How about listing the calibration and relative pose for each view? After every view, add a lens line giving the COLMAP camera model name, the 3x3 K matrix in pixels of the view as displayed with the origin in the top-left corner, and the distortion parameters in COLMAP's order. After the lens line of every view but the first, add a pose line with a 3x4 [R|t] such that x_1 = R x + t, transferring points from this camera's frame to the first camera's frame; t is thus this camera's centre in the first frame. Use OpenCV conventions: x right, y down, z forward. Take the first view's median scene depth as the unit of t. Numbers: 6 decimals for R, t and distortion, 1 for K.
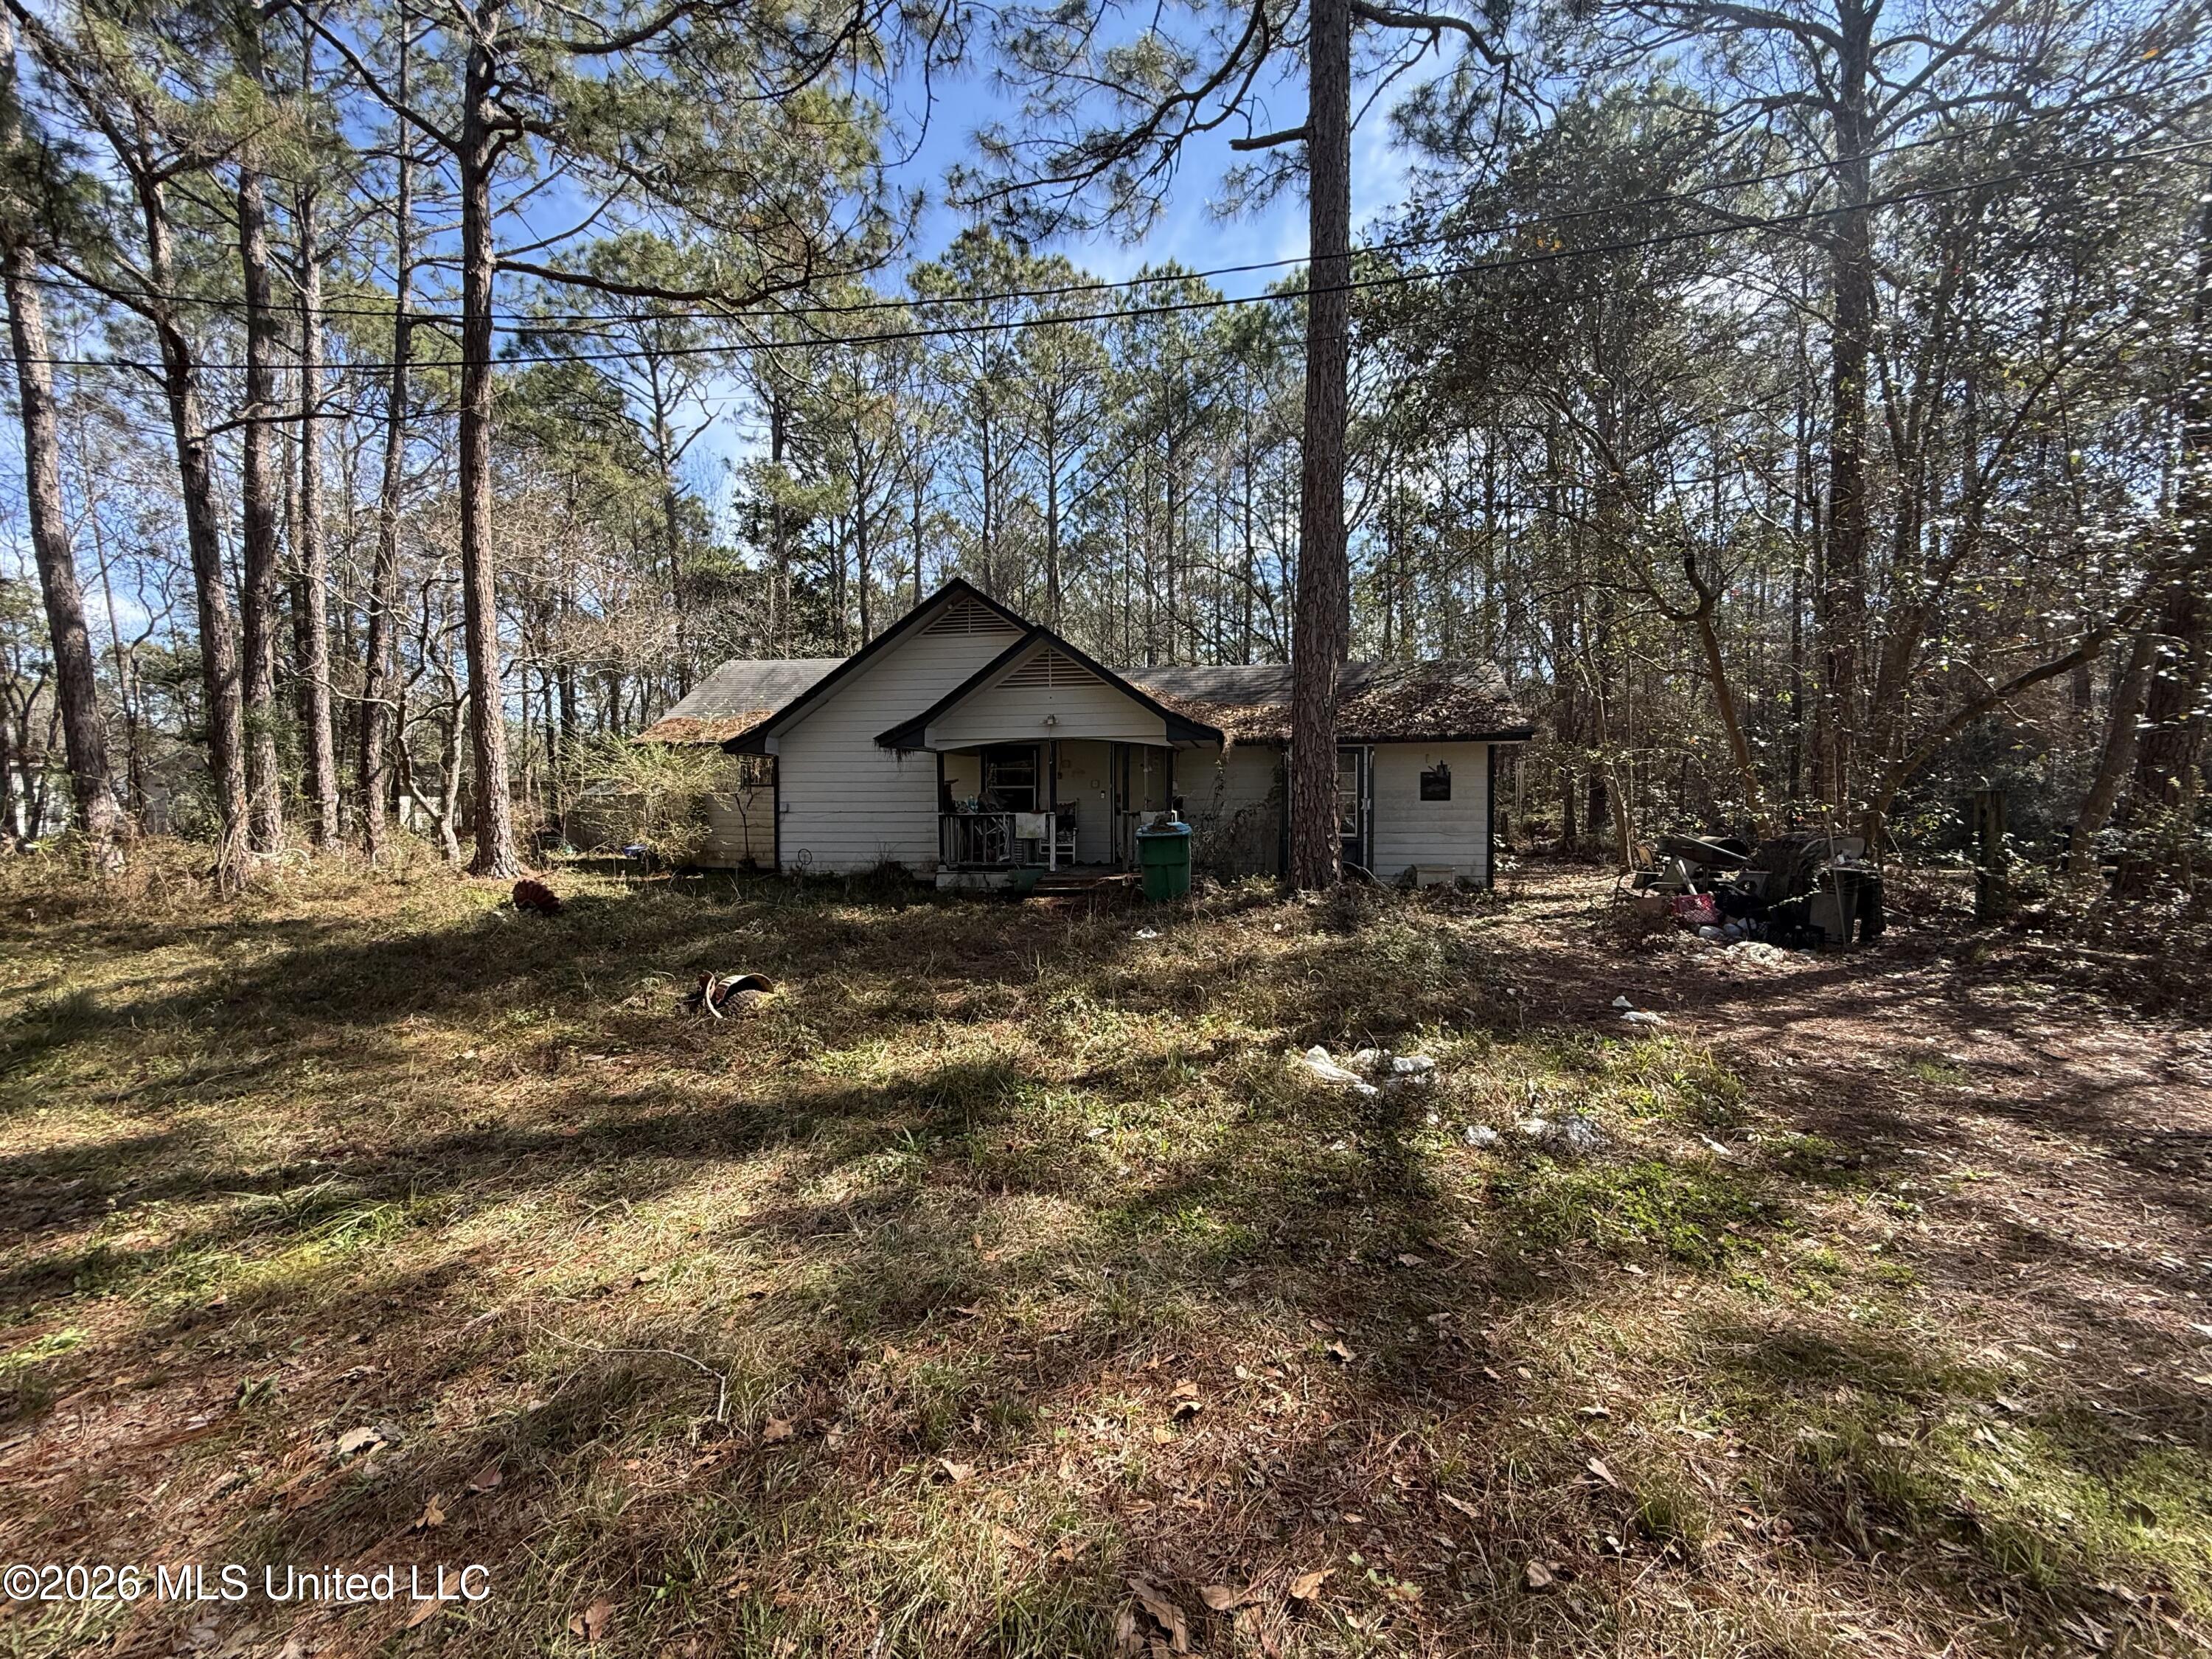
lens RADIAL K [[891.8, 0, 1099.6], [0, 891.8, 820.0], [0, 0, 1]] dist [0.001054, 0.000185]
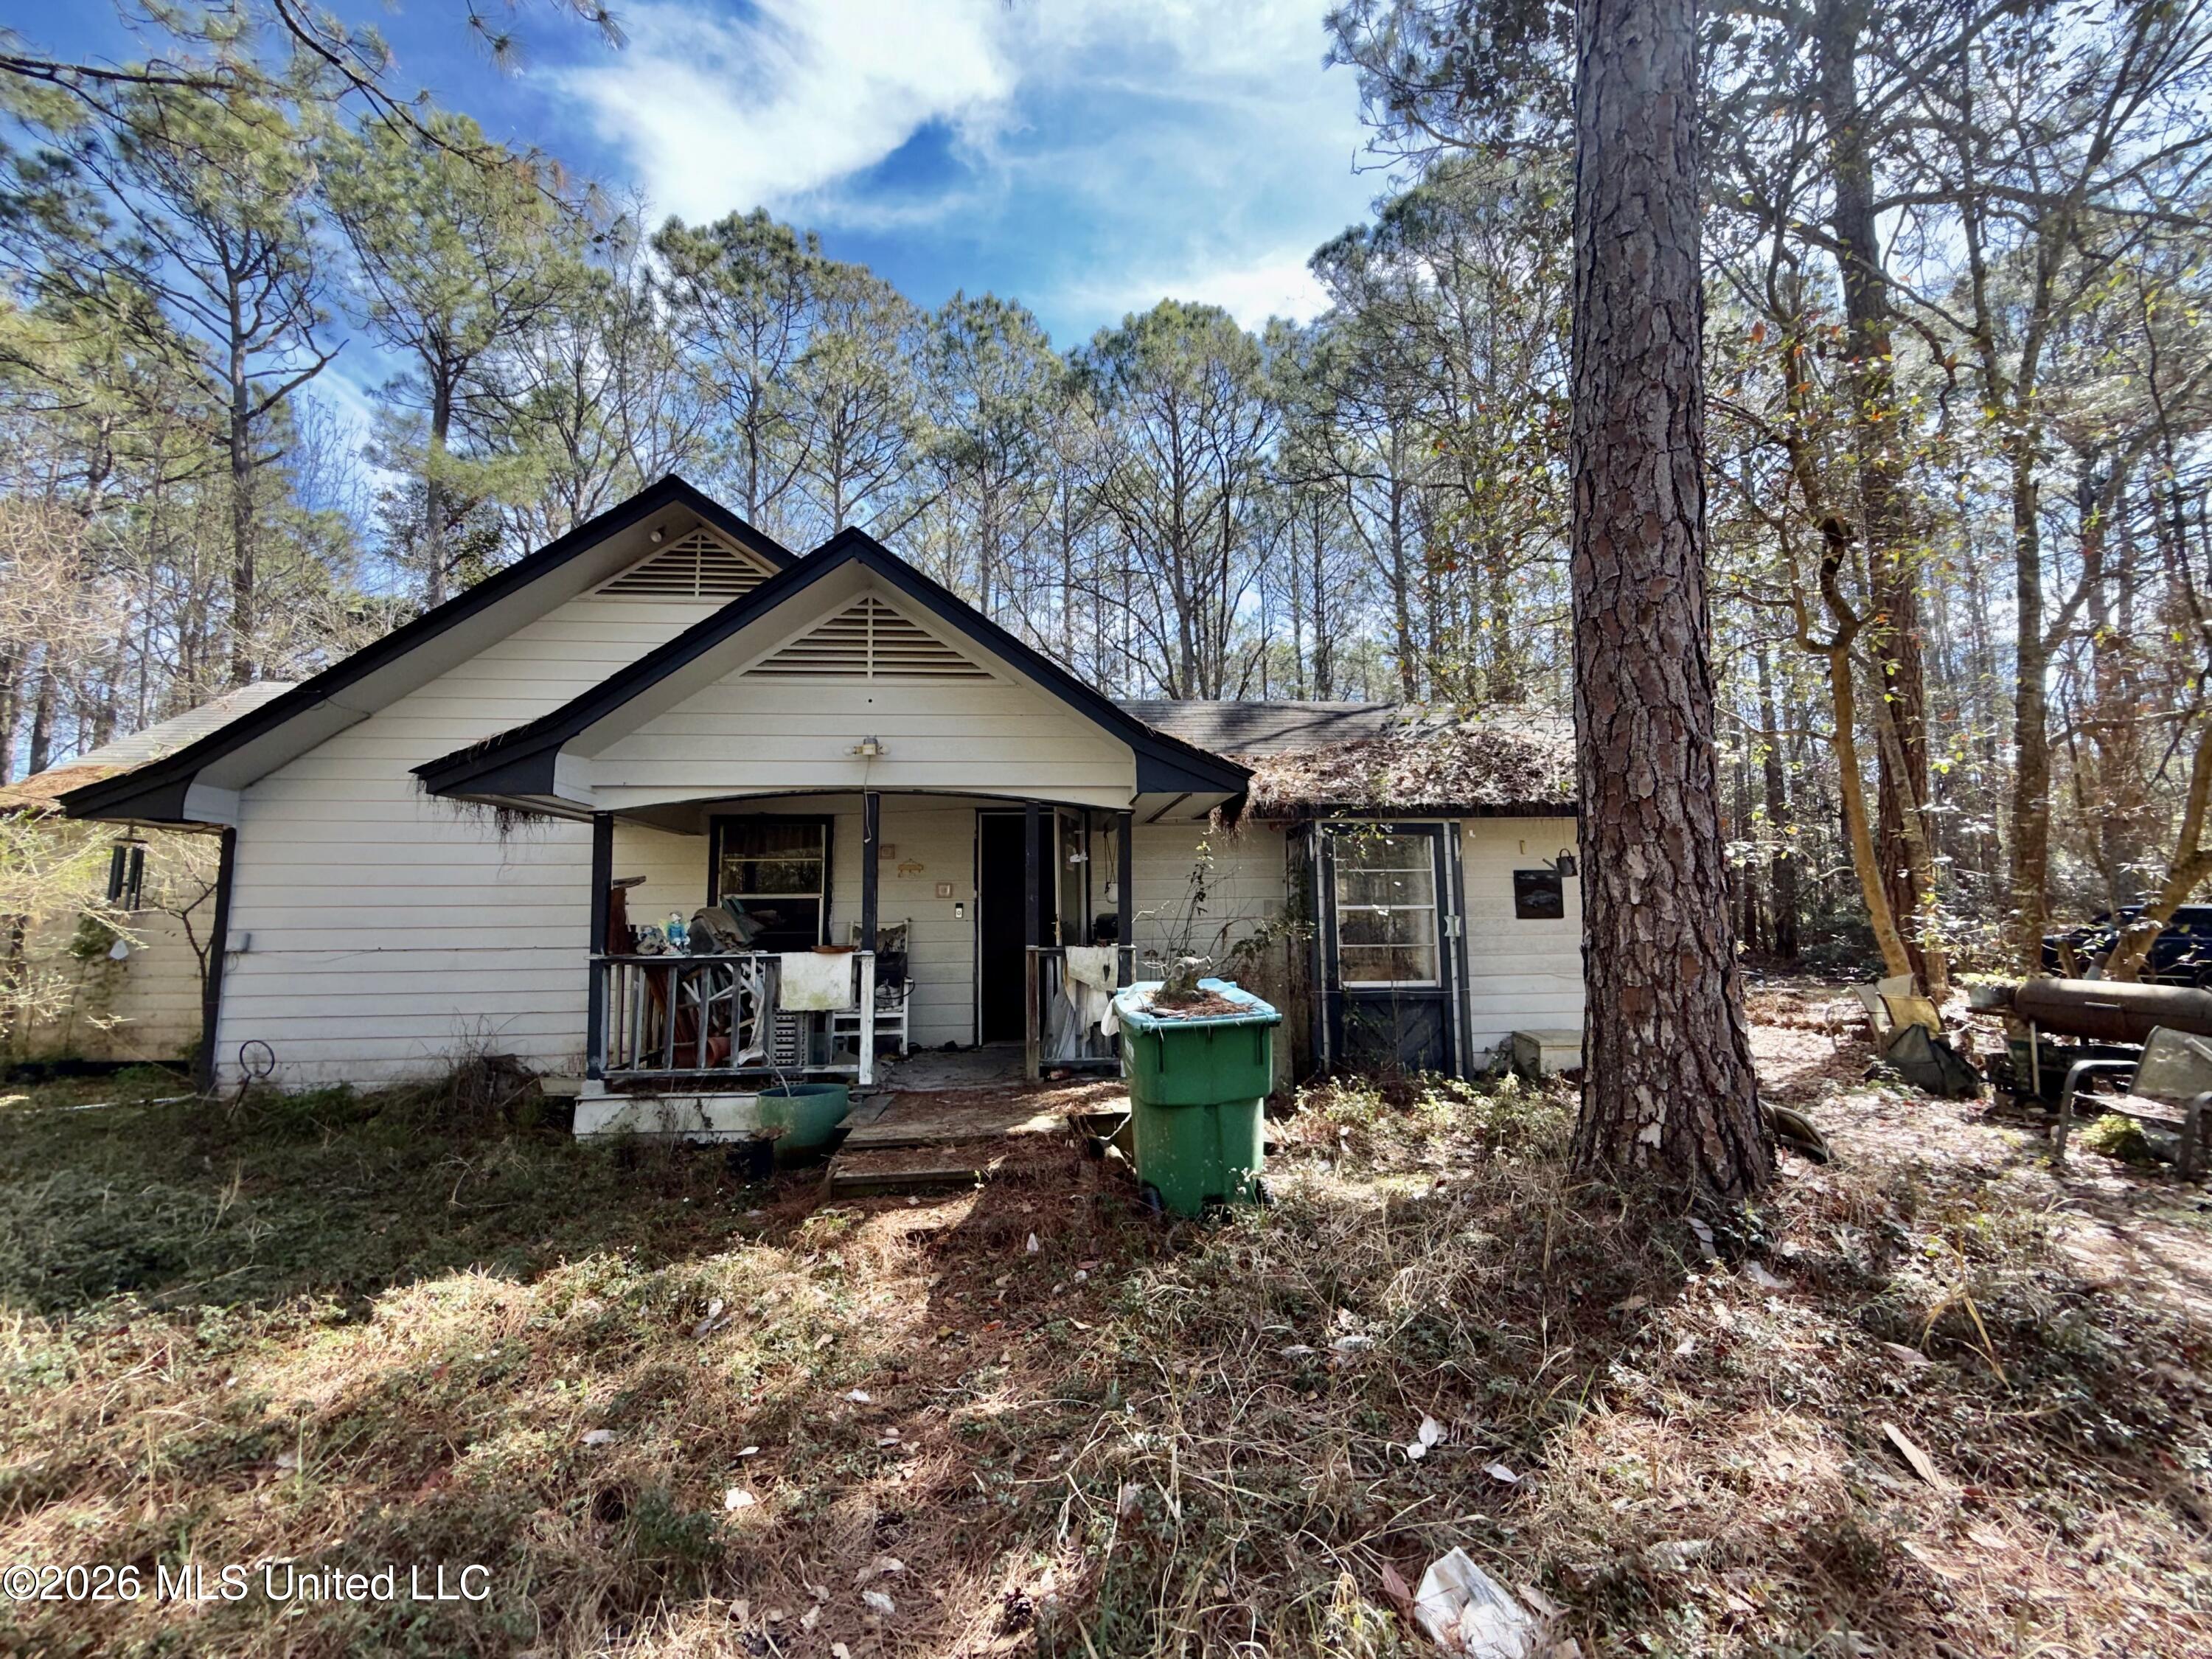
lens RADIAL K [[891.8, 0, 1106.3], [0, 891.8, 829.0], [0, 0, 1]] dist [0.001054, 0.000185]
pose [[0.967155, 0.019231, 0.253461, -0.049930], [0.011132, 0.992973, -0.117819, -0.014282], [-0.253945, 0.116771, 0.960144, 0.511749]]
